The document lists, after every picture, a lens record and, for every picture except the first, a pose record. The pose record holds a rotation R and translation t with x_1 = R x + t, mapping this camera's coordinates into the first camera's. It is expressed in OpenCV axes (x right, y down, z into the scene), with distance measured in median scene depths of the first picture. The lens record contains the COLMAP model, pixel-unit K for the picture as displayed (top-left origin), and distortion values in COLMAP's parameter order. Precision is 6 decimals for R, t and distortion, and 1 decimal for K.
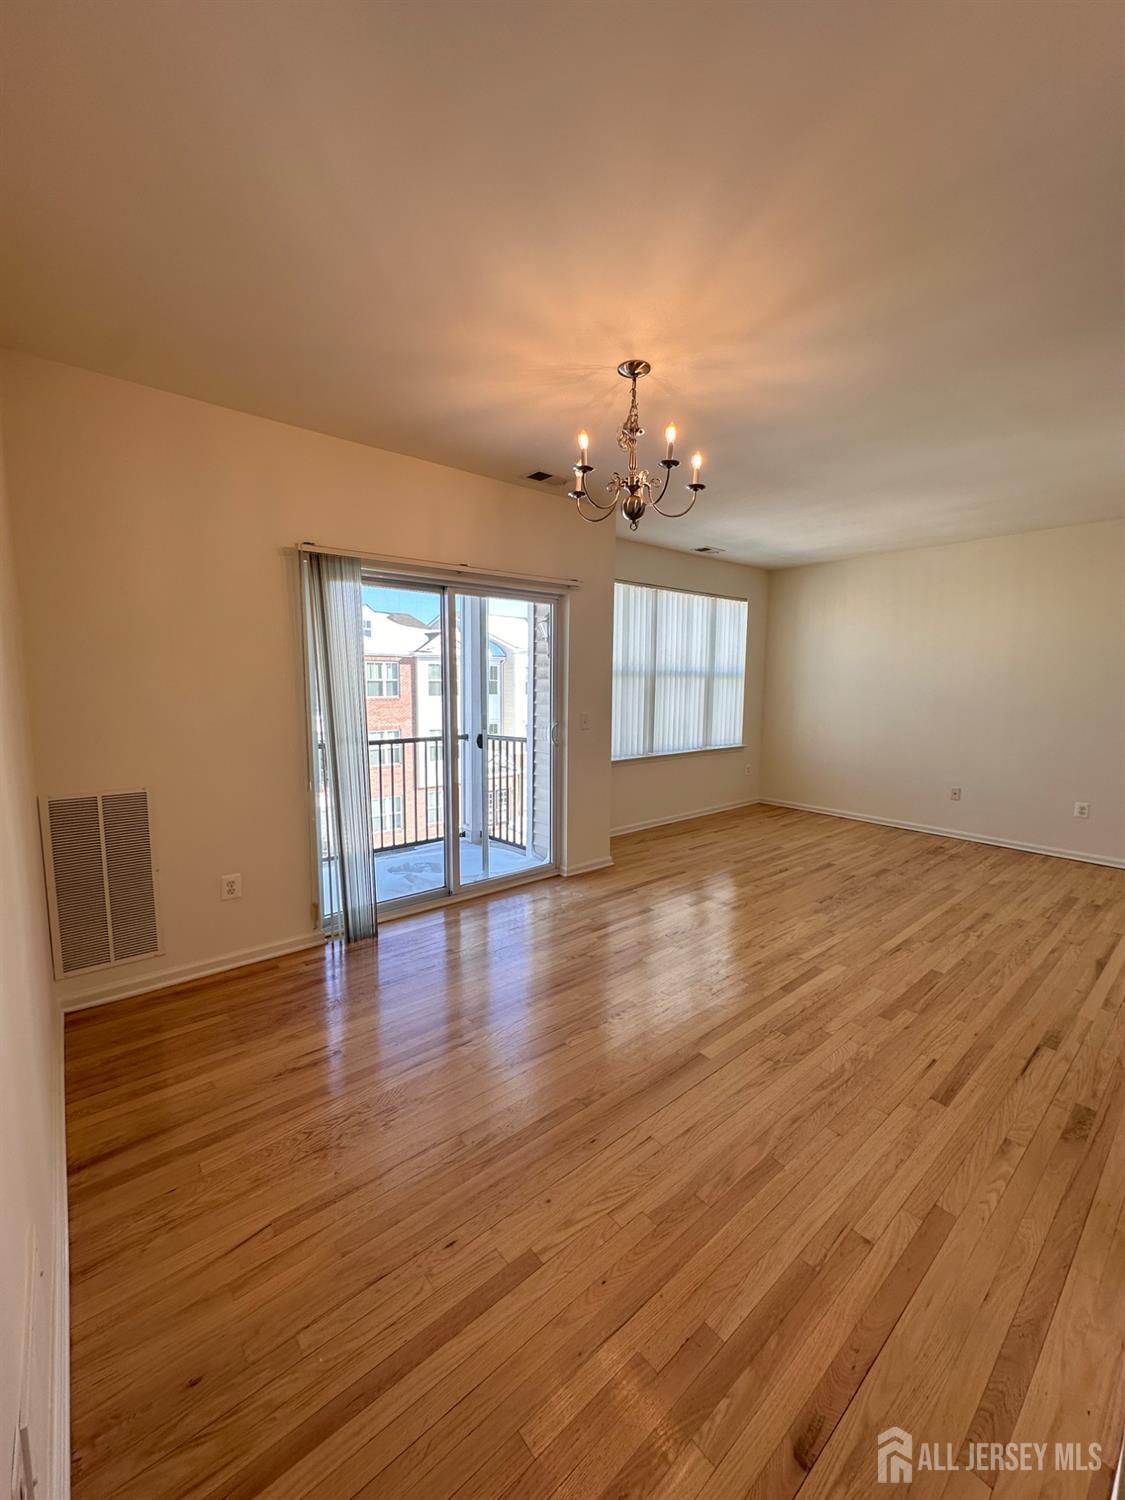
lens RADIAL K [[596.8, 0, 568.5], [0, 596.8, 742.5], [0, 0, 1]] dist [-0.004198, 0.000836]
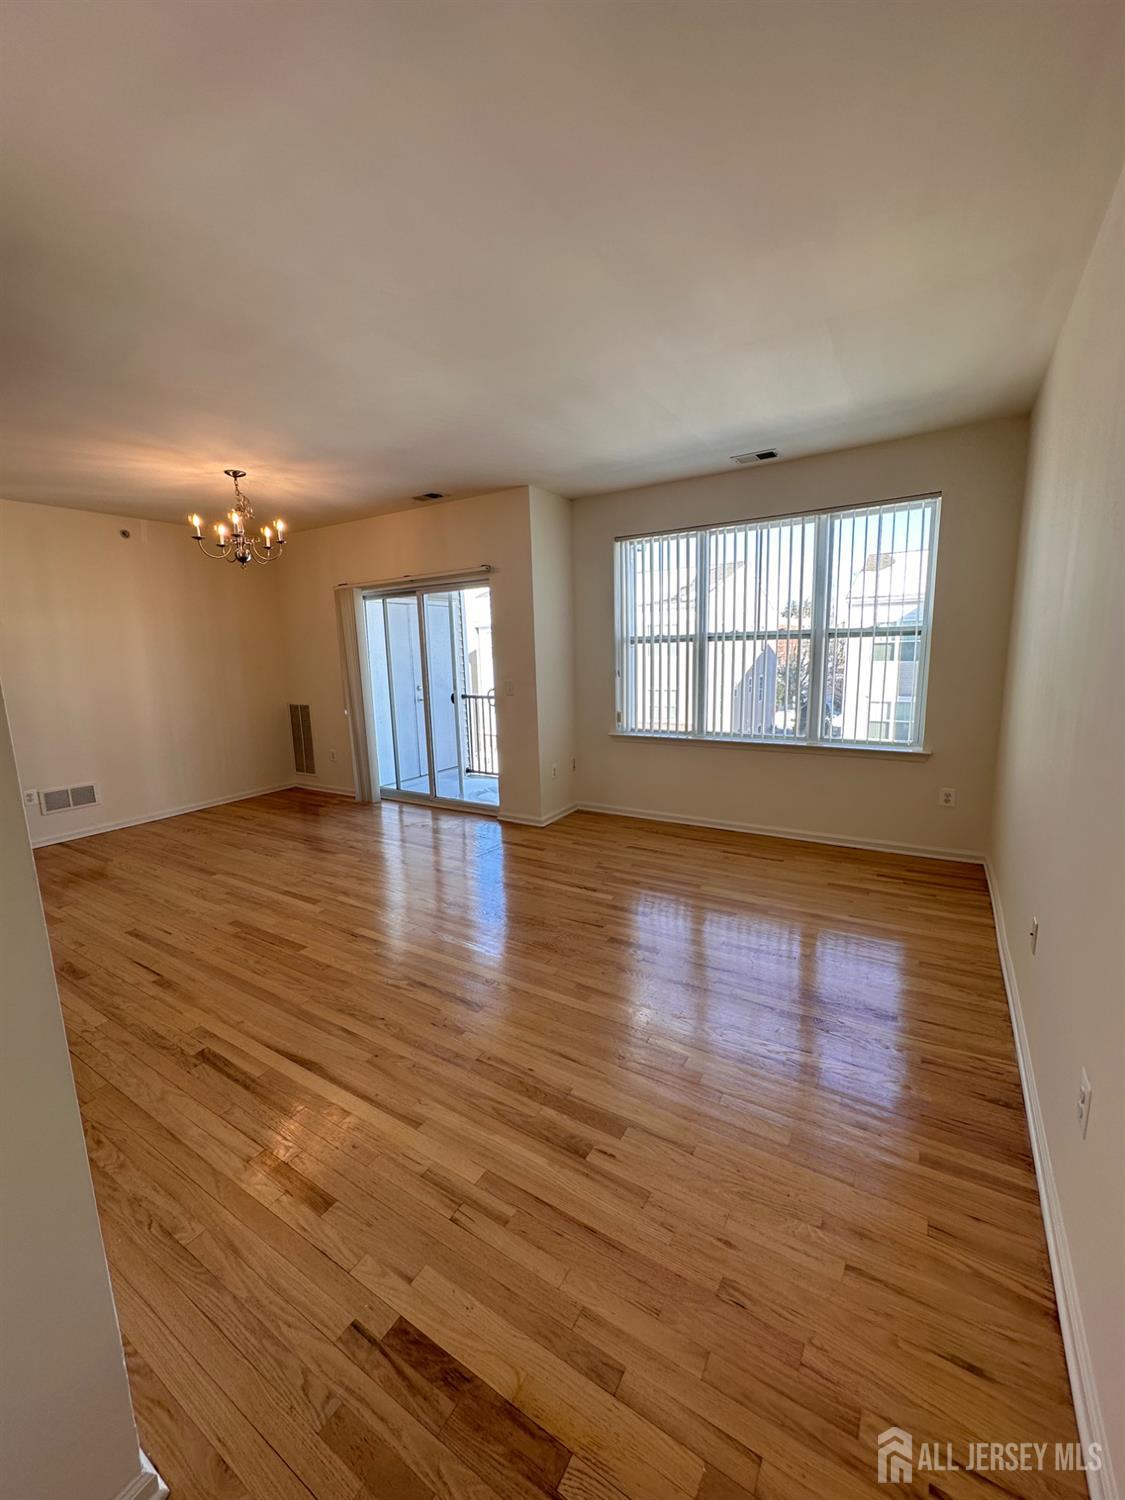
lens RADIAL K [[596.8, 0, 569.1], [0, 596.8, 747.8], [0, 0, 1]] dist [-0.004198, 0.000836]
pose [[0.306330, 0.139483, -0.941651, 1.279302], [-0.071919, 0.989771, 0.123214, -0.082239], [0.949205, 0.029978, 0.313228, 0.851732]]
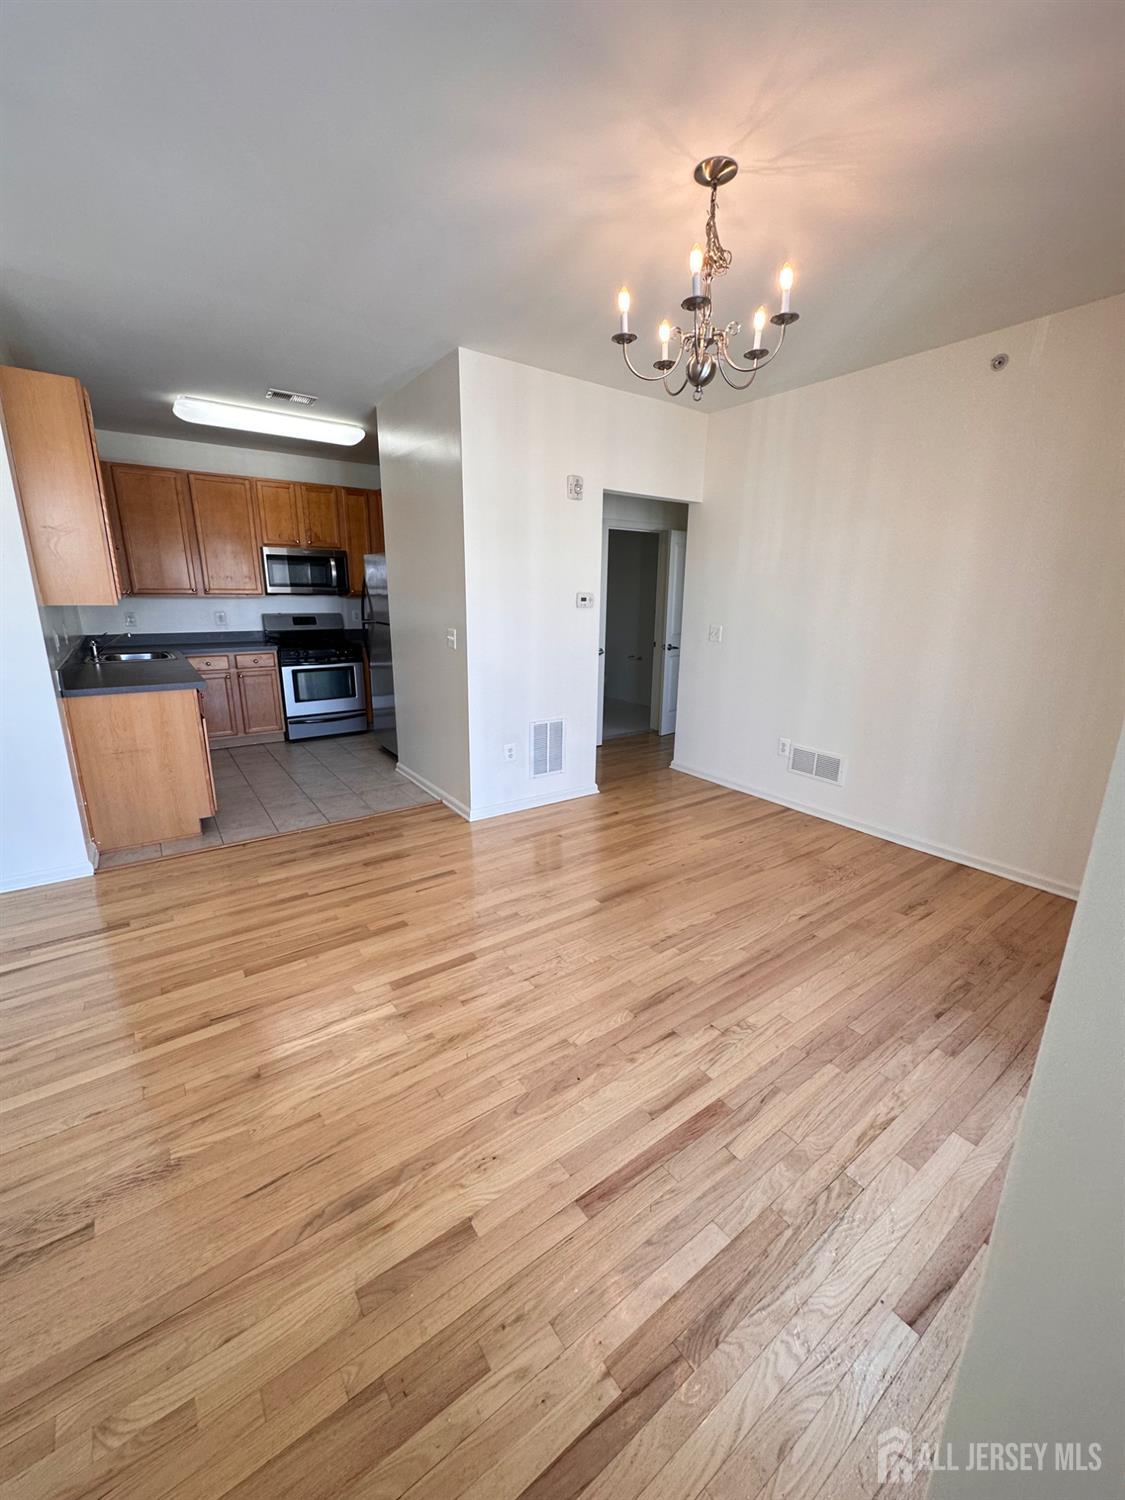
lens RADIAL K [[596.8, 0, 563.5], [0, 596.8, 747.7], [0, 0, 1]] dist [-0.004198, 0.000836]
pose [[-0.996262, -0.043676, 0.074533, 0.131885], [-0.014429, 0.934791, 0.354906, -0.124963], [-0.085174, 0.352504, -0.931926, 1.218084]]
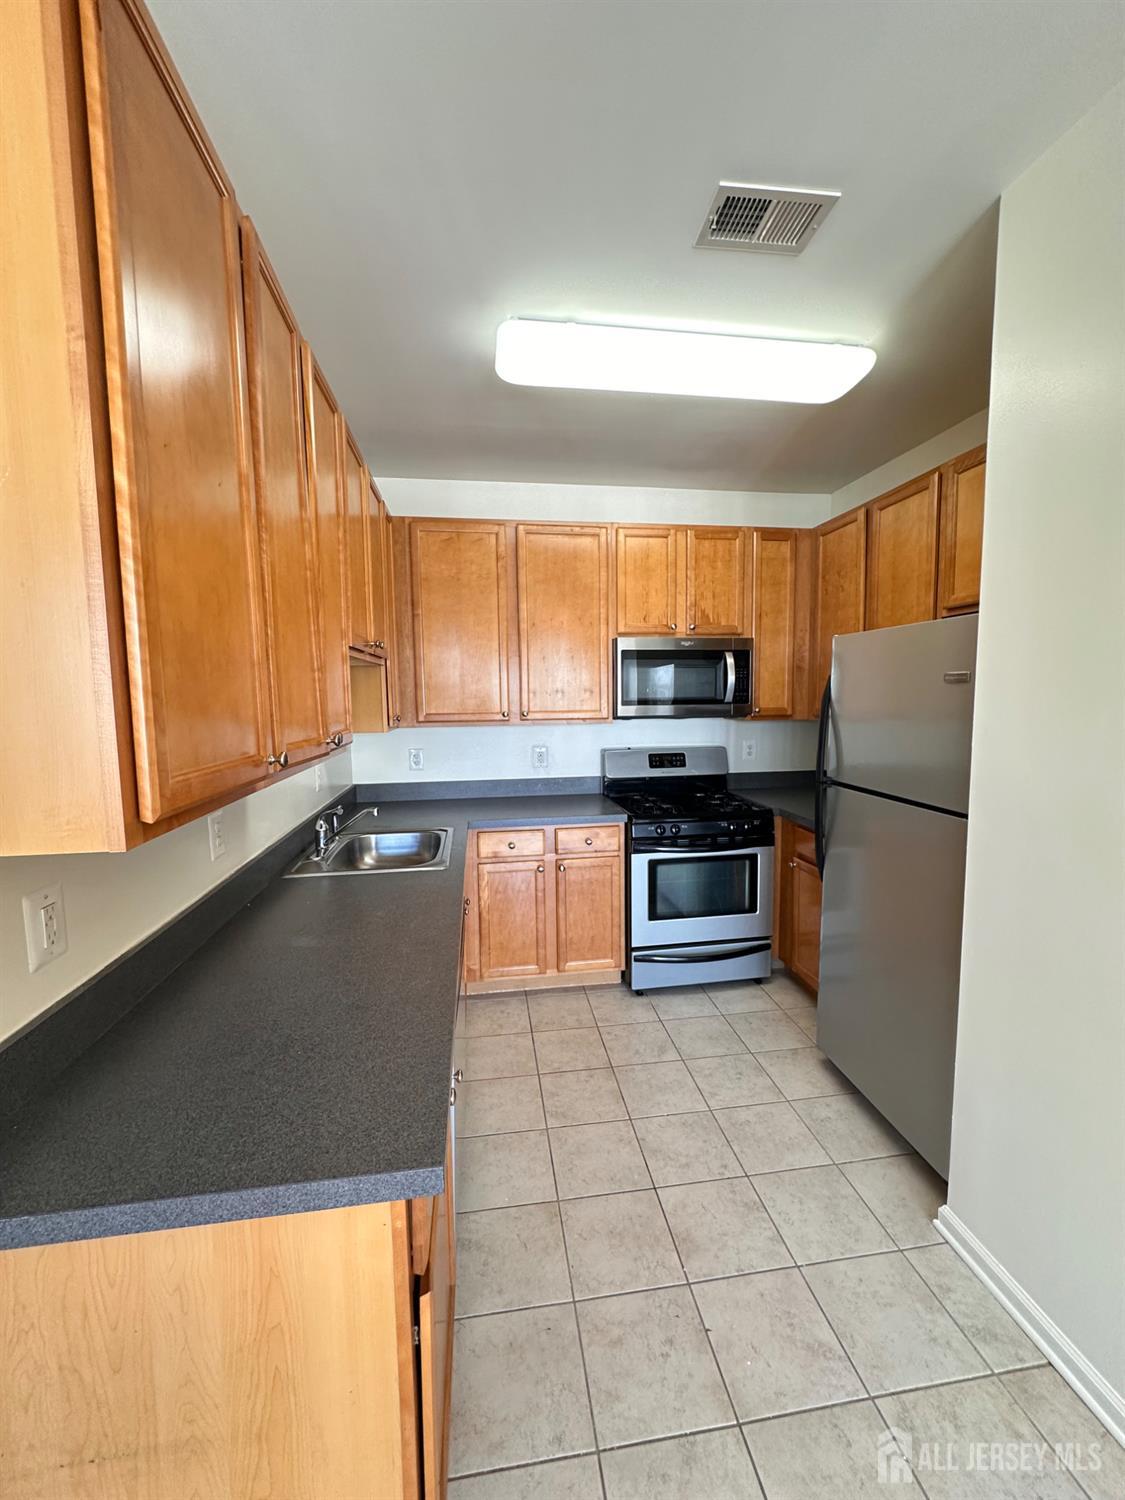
lens RADIAL K [[596.8, 0, 557.0], [0, 596.8, 744.9], [0, 0, 1]] dist [-0.004198, 0.000836]
pose [[-0.841211, -0.047833, 0.538587, 0.590460], [0.059423, 0.981868, 0.180012, -0.067015], [-0.537432, 0.183432, -0.823116, 0.535444]]
